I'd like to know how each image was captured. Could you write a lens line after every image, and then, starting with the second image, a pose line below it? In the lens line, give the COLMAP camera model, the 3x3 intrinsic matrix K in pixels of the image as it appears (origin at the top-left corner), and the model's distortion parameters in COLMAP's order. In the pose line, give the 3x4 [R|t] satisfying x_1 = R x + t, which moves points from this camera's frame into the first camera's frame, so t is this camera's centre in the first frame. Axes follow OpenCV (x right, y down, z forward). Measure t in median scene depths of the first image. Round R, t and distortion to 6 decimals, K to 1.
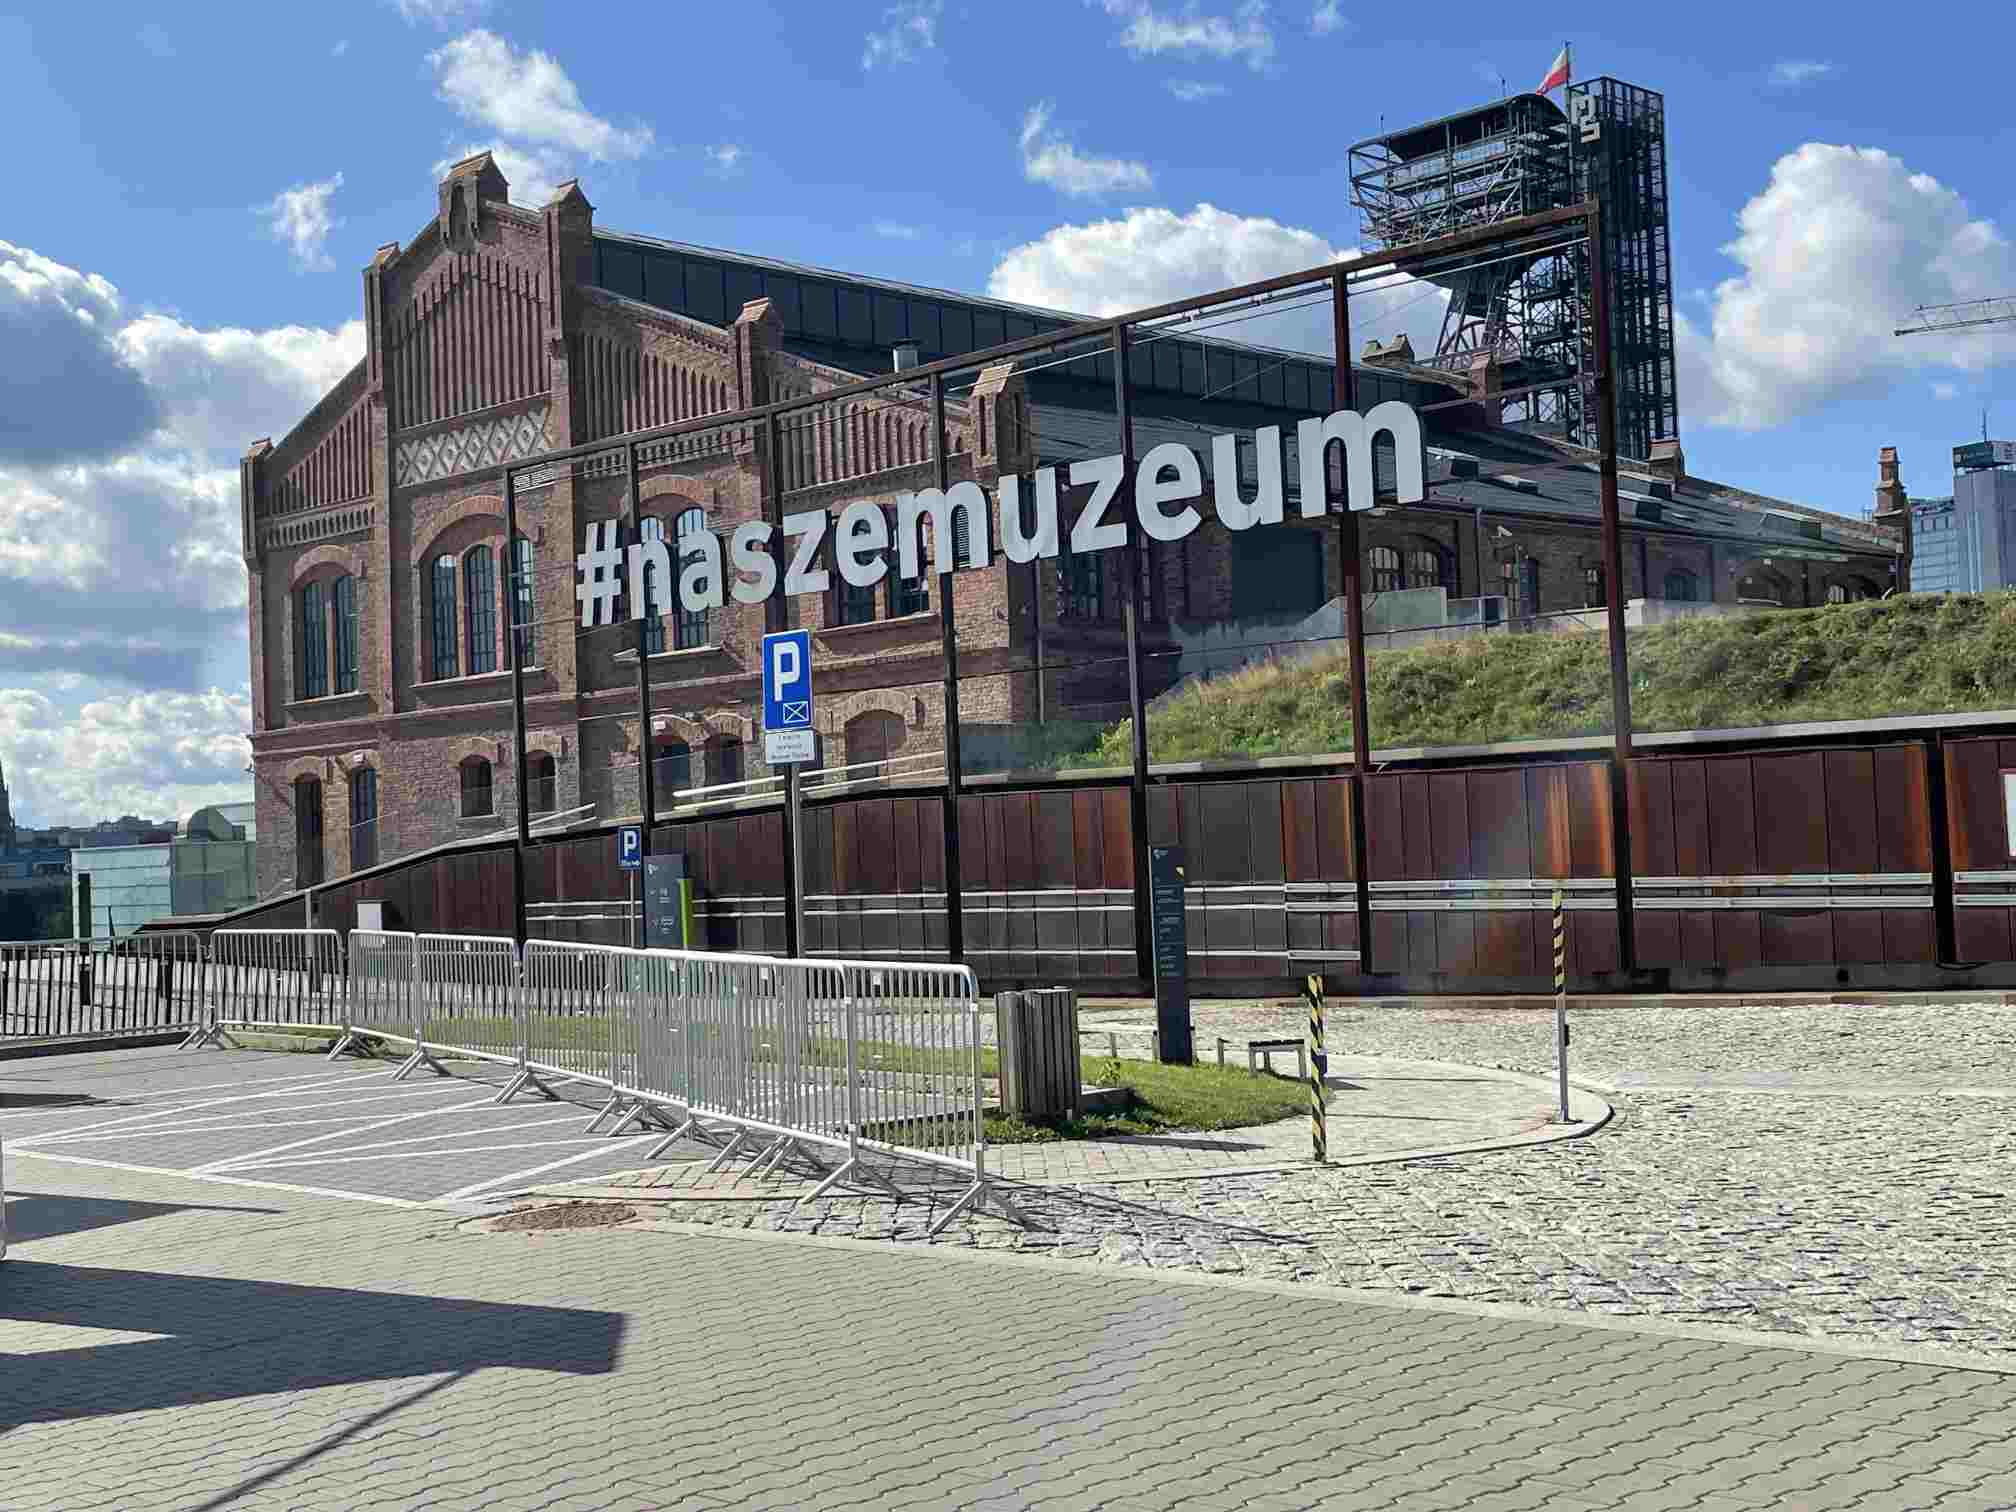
lens RADIAL K [[2455.8, 0, 1008.0], [0, 2455.8, 756.0], [0, 0, 1]] dist [0.122259, -0.393040]
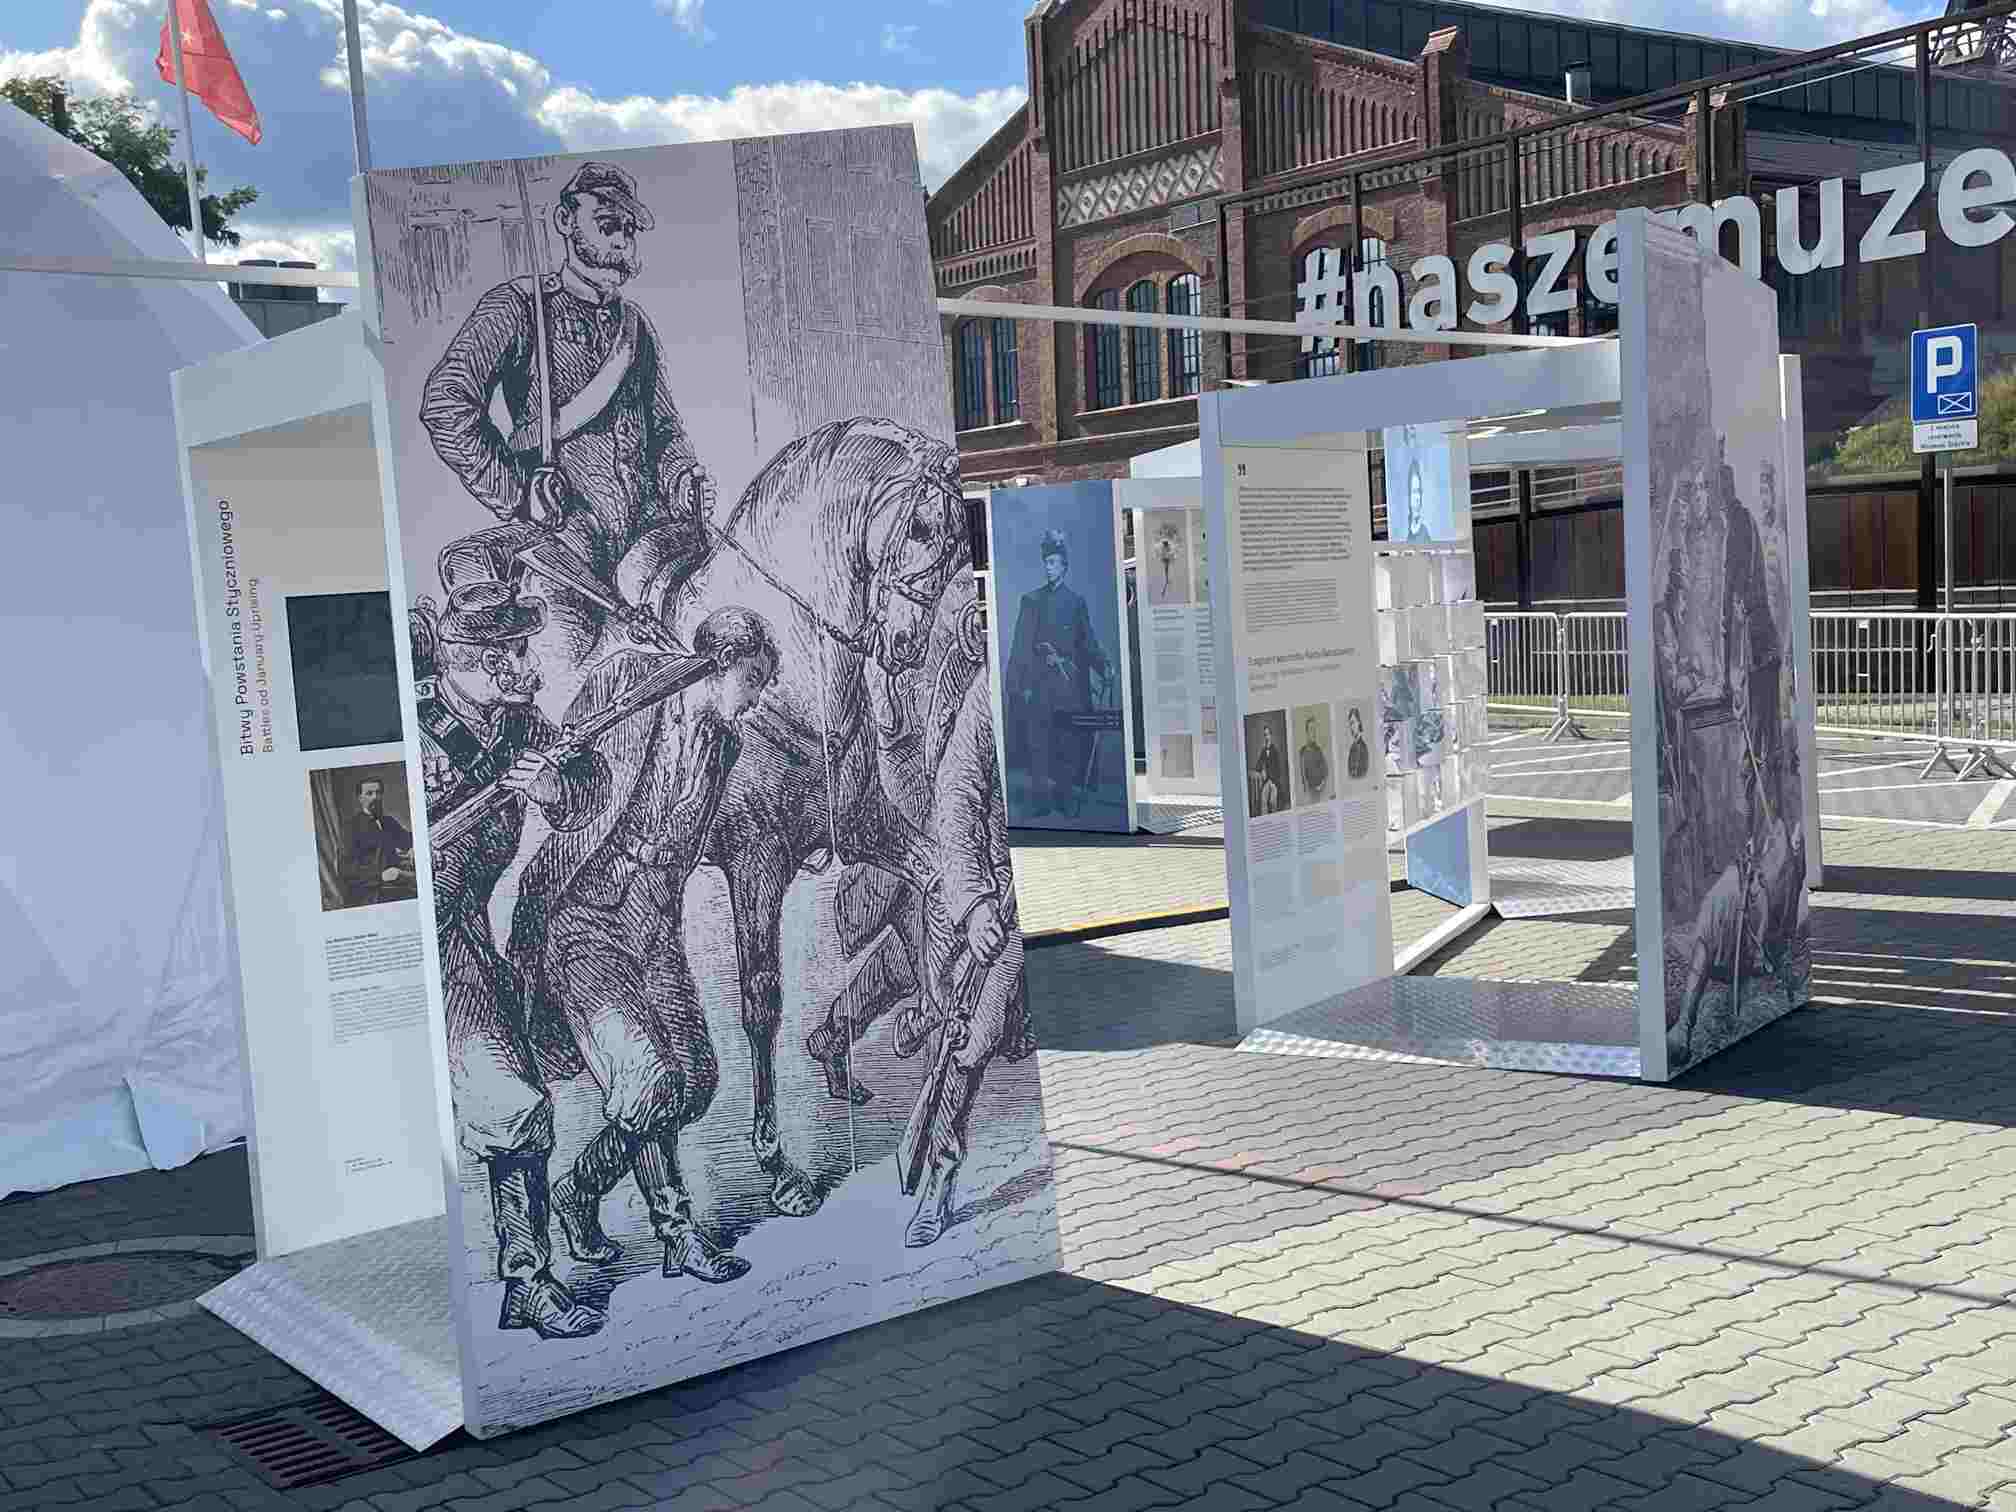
lens RADIAL K [[2302.1, 0, 1008.0], [0, 2302.1, 756.0], [0, 0, 1]] dist [0.109582, -0.259374]
pose [[0.987190, 0.006204, -0.159429, -0.112097], [0.012278, 0.993326, 0.114683, 0.004232], [0.159077, -0.115171, 0.980525, -0.022330]]
